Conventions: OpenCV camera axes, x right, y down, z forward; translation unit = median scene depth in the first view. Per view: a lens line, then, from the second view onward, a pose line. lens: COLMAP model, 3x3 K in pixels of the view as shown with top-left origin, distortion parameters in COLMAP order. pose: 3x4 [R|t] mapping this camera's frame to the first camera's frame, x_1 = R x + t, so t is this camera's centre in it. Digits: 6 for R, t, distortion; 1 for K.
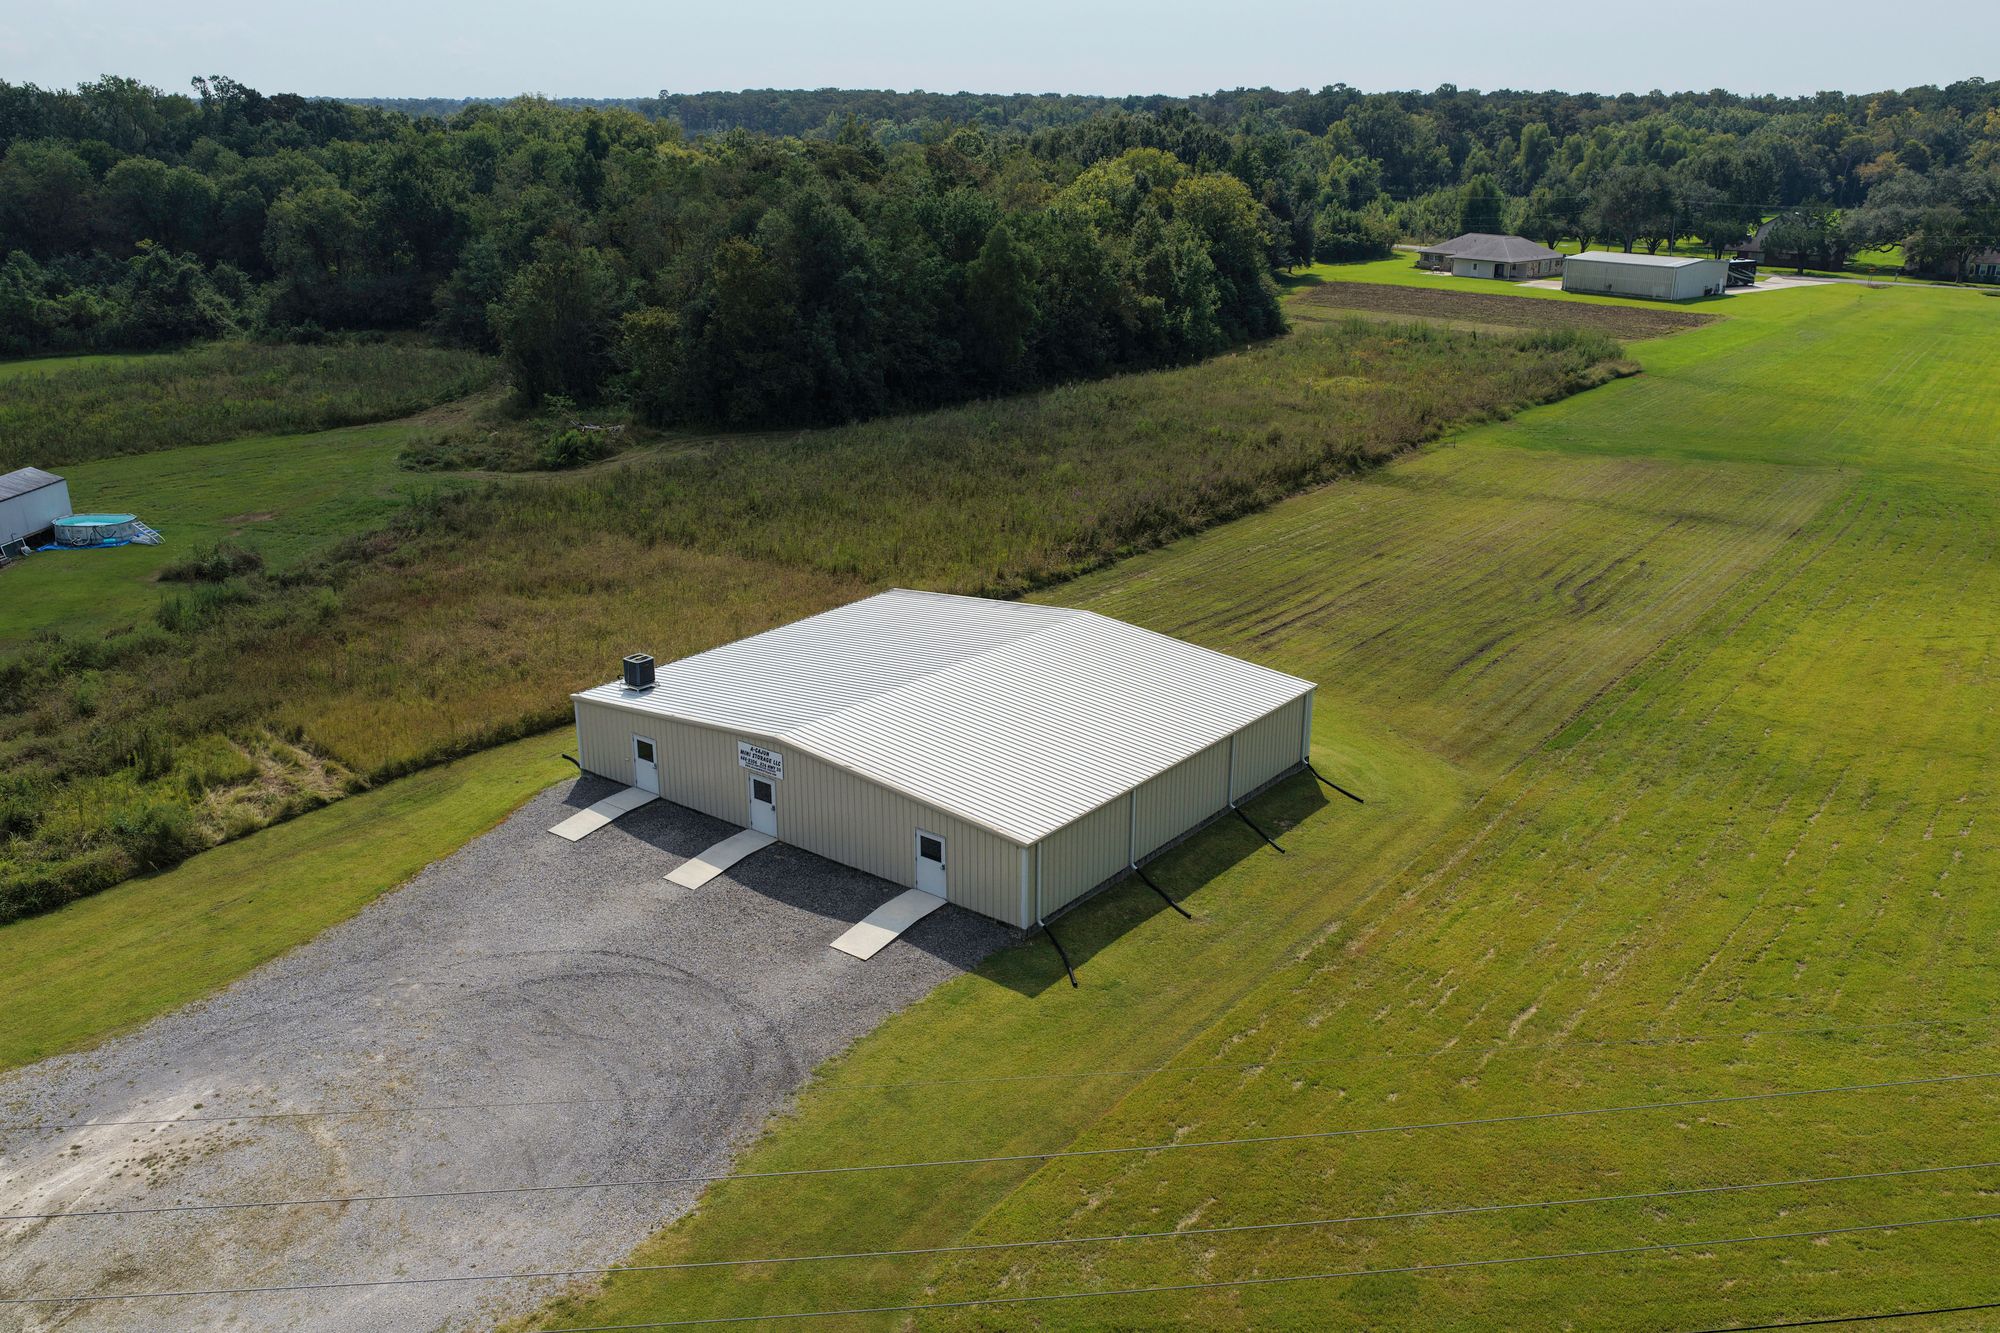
lens RADIAL K [[1662.0, 0, 1011.2], [0, 1662.0, 666.6], [0, 0, 1]] dist [-0.012672, 0.035103]
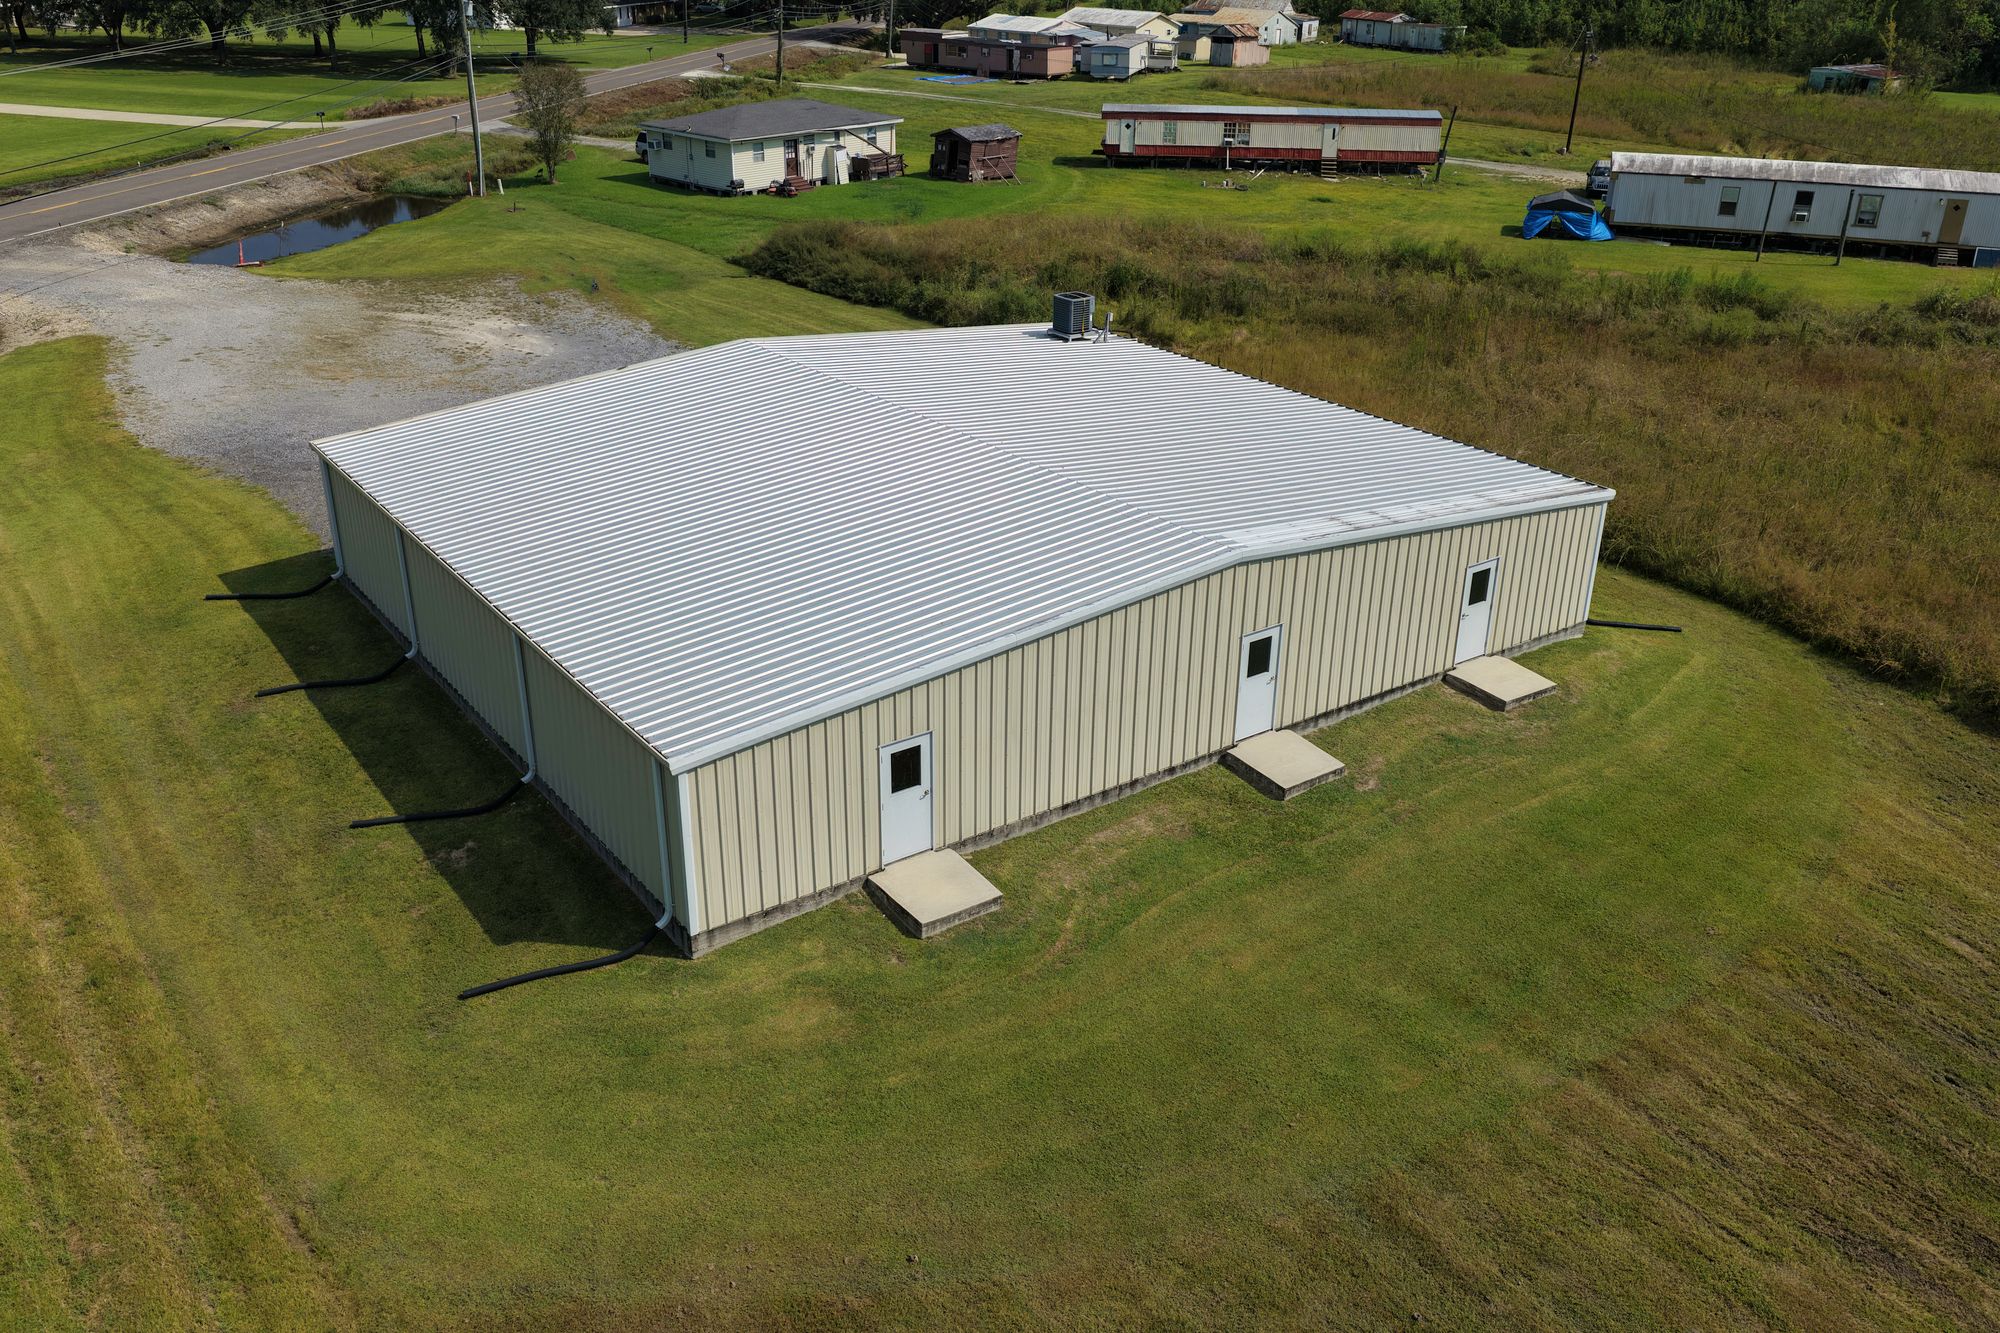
lens RADIAL K [[1662.0, 0, 1011.2], [0, 1662.0, 666.6], [0, 0, 1]] dist [-0.012672, 0.035103]
pose [[-0.282231, 0.394375, -0.874536, 0.331360], [-0.322880, 0.819366, 0.473696, -0.142488], [0.903379, 0.416063, -0.103914, 0.766875]]
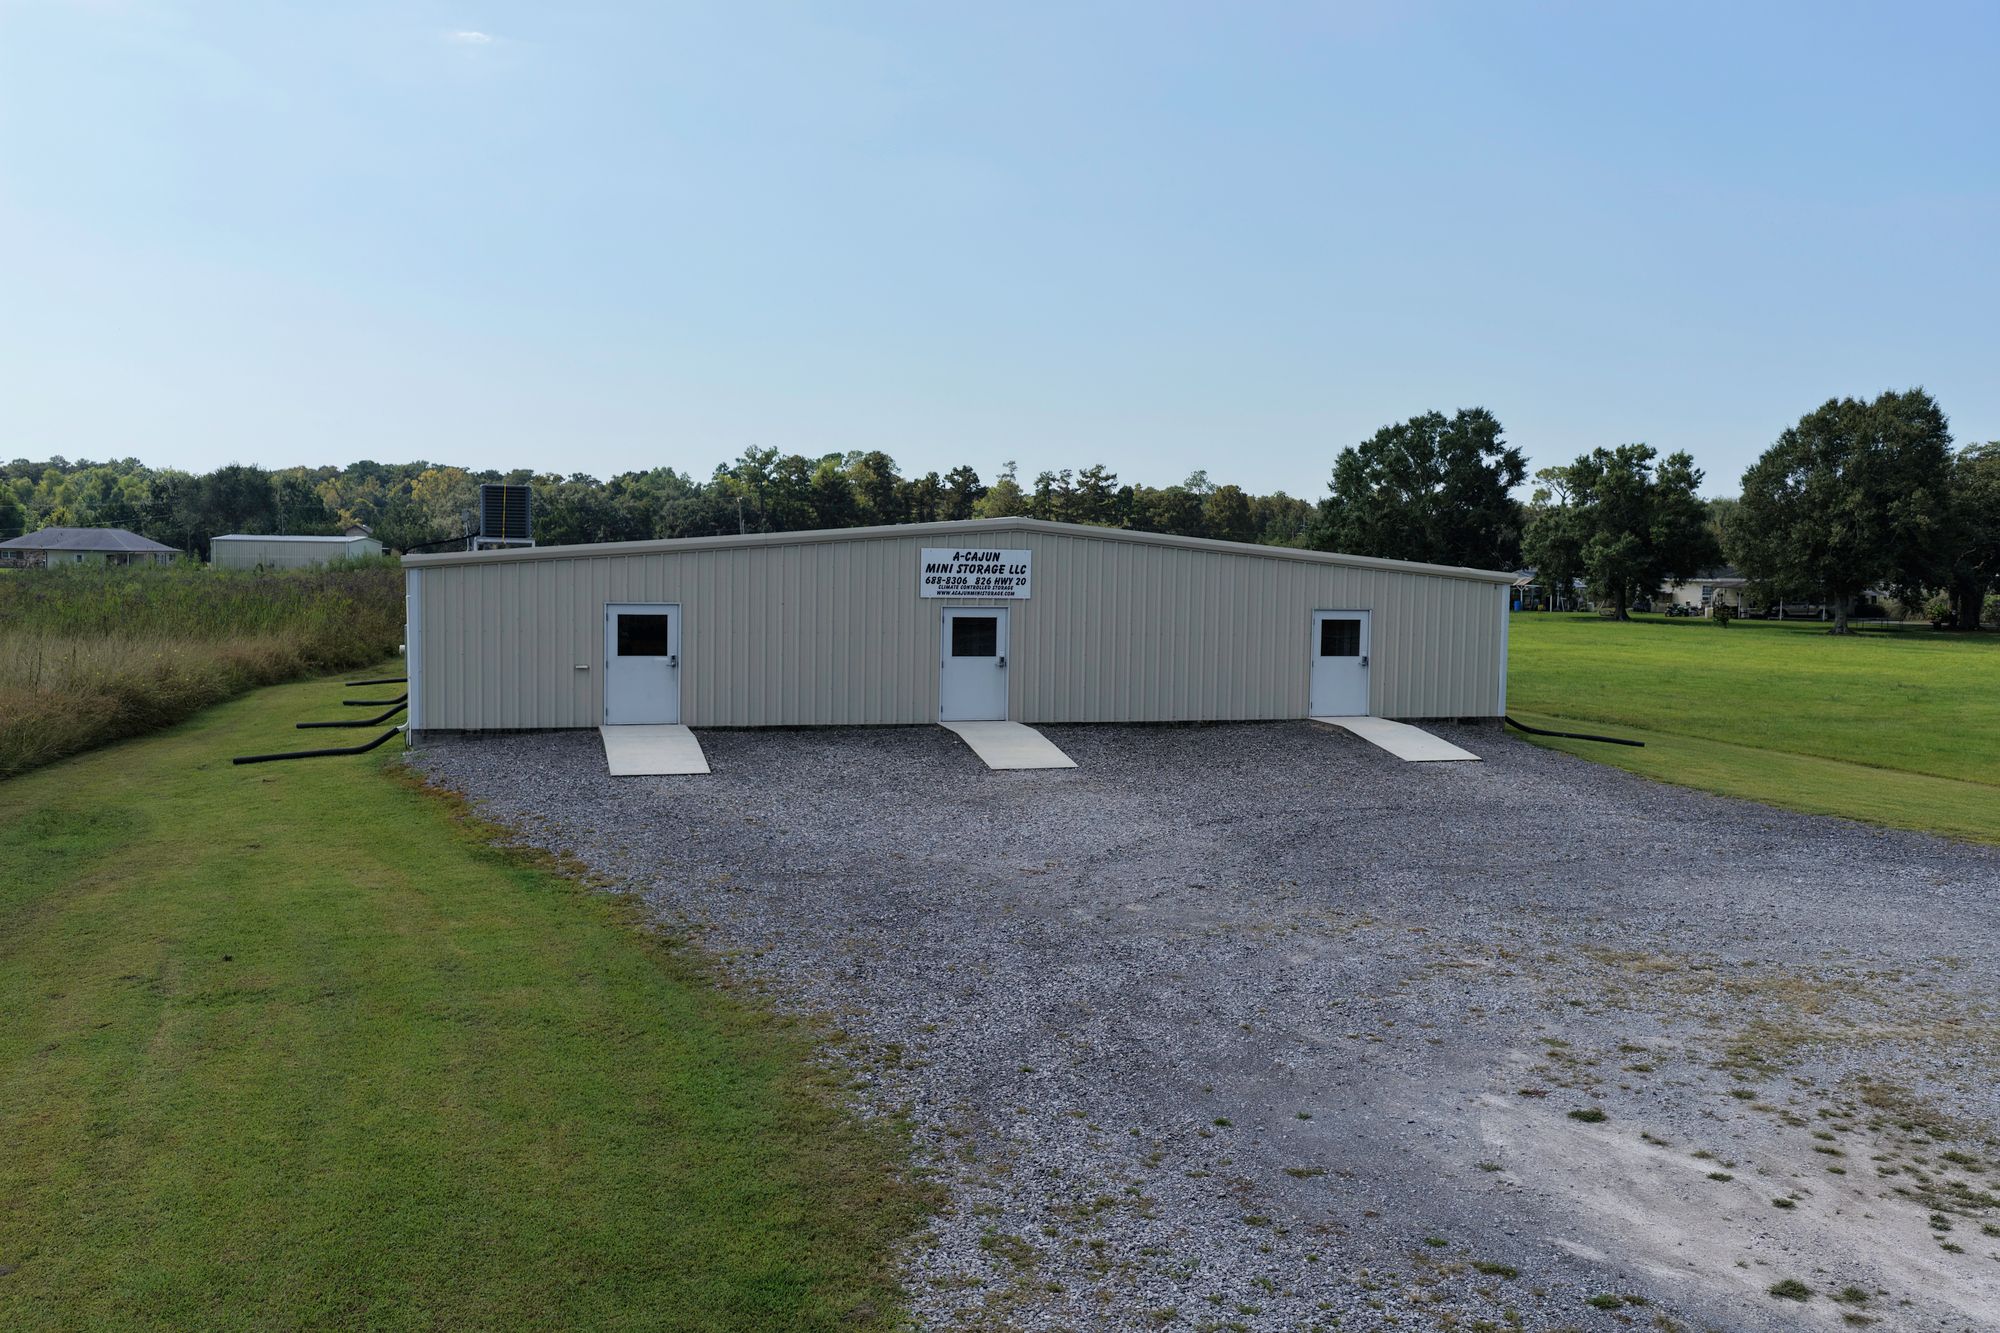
lens RADIAL K [[1662.0, 0, 1011.2], [0, 1662.0, 666.6], [0, 0, 1]] dist [-0.012672, 0.035103]
pose [[0.584563, -0.044651, 0.810119, -0.365580], [0.245557, 0.961393, -0.124200, 0.097209], [-0.773297, 0.271533, 0.572959, 0.427678]]
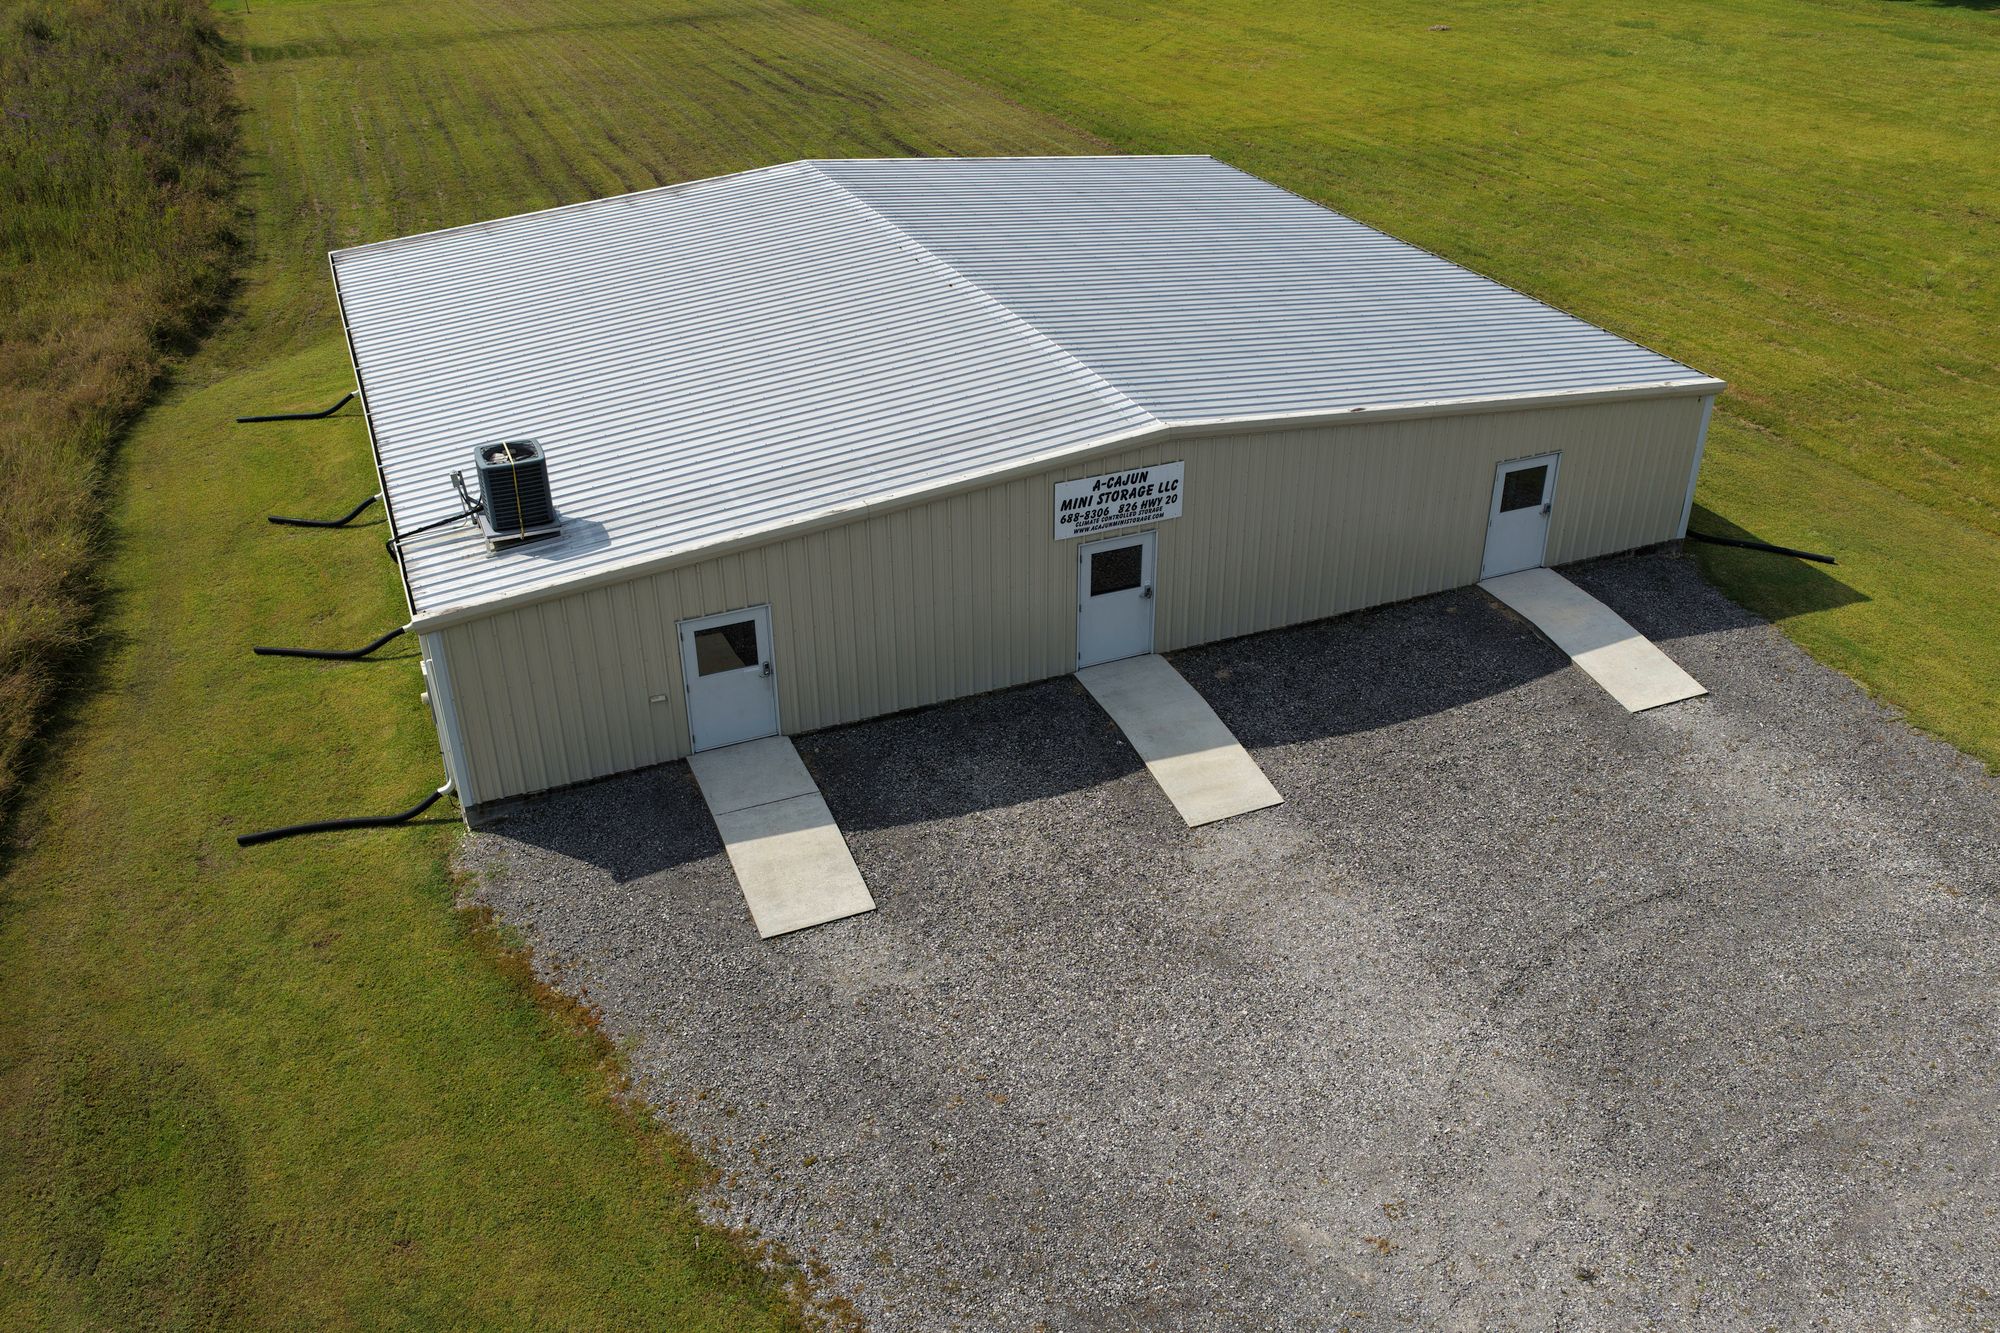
lens RADIAL K [[1662.0, 0, 1011.2], [0, 1662.0, 666.6], [0, 0, 1]] dist [-0.012672, 0.035103]
pose [[0.492603, -0.439037, 0.751391, -0.318288], [0.287934, 0.897011, 0.335357, -0.036670], [-0.821240, 0.051153, 0.568285, 0.484357]]
